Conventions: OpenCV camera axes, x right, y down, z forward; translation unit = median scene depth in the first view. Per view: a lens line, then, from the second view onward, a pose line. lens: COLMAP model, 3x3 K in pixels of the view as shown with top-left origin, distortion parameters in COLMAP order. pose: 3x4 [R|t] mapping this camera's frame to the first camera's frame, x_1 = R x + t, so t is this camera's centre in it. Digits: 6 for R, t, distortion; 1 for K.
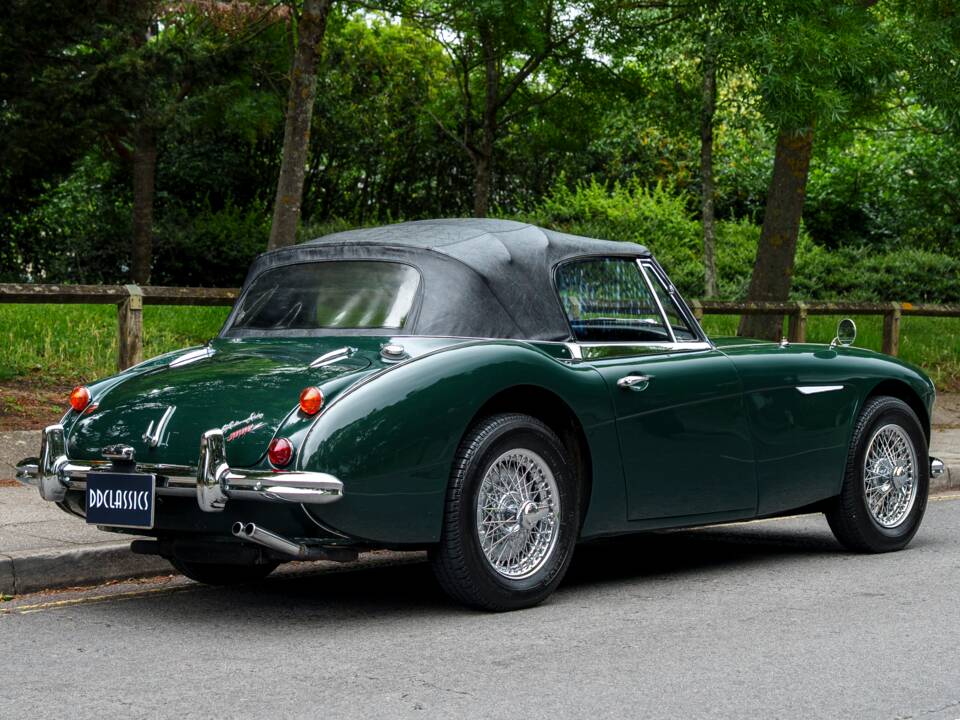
lens RADIAL K [[2009.5, 0, 478.1], [0, 2009.5, 359.3], [0, 0, 1]] dist [0.042816, 0.000000]
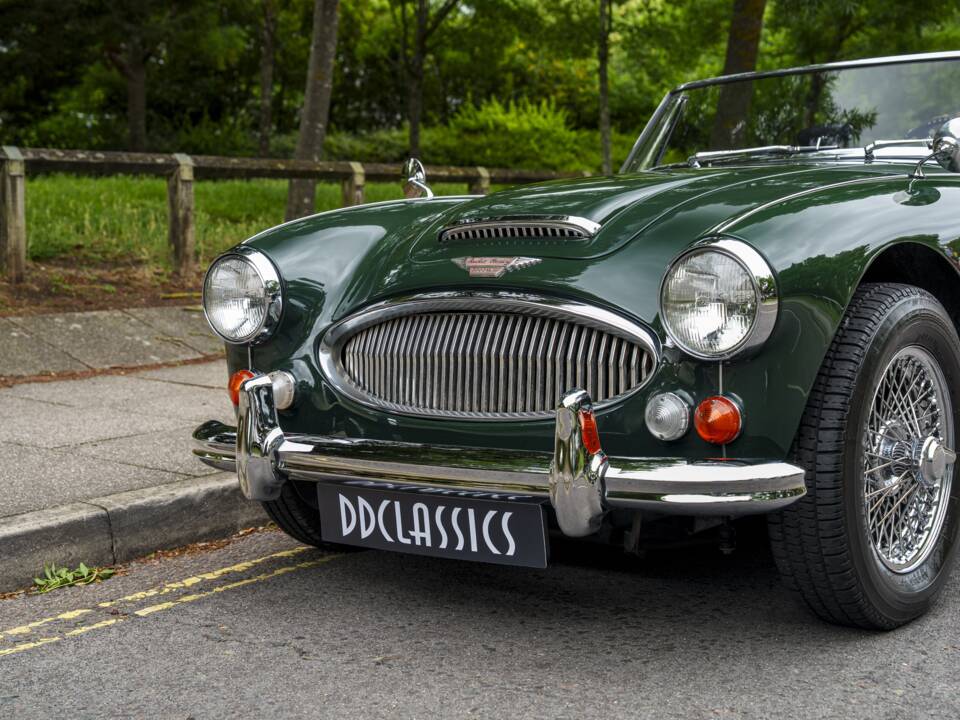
lens RADIAL K [[1411.3, 0, 480.8], [0, 1411.3, 381.7], [0, 0, 1]] dist [0.115404, 0.000000]
pose [[0.996583, -0.025435, 0.078579, -0.073546], [0.017846, 0.995239, 0.095816, 0.006520], [-0.080642, -0.094086, 0.992293, 0.268315]]
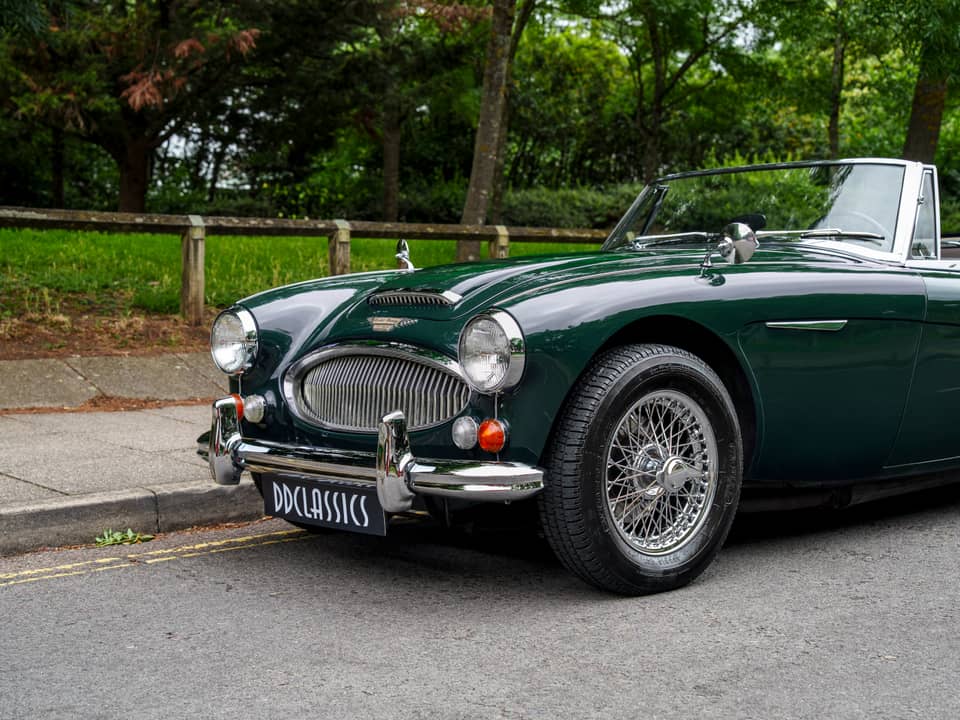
lens RADIAL K [[1411.3, 0, 477.7], [0, 1411.3, 382.8], [0, 0, 1]] dist [0.115404, 0.000000]
pose [[0.993296, 0.008663, -0.115278, -0.004862], [-0.001517, 0.998079, 0.061933, 0.003681], [0.115593, -0.061343, 0.991401, 0.191482]]
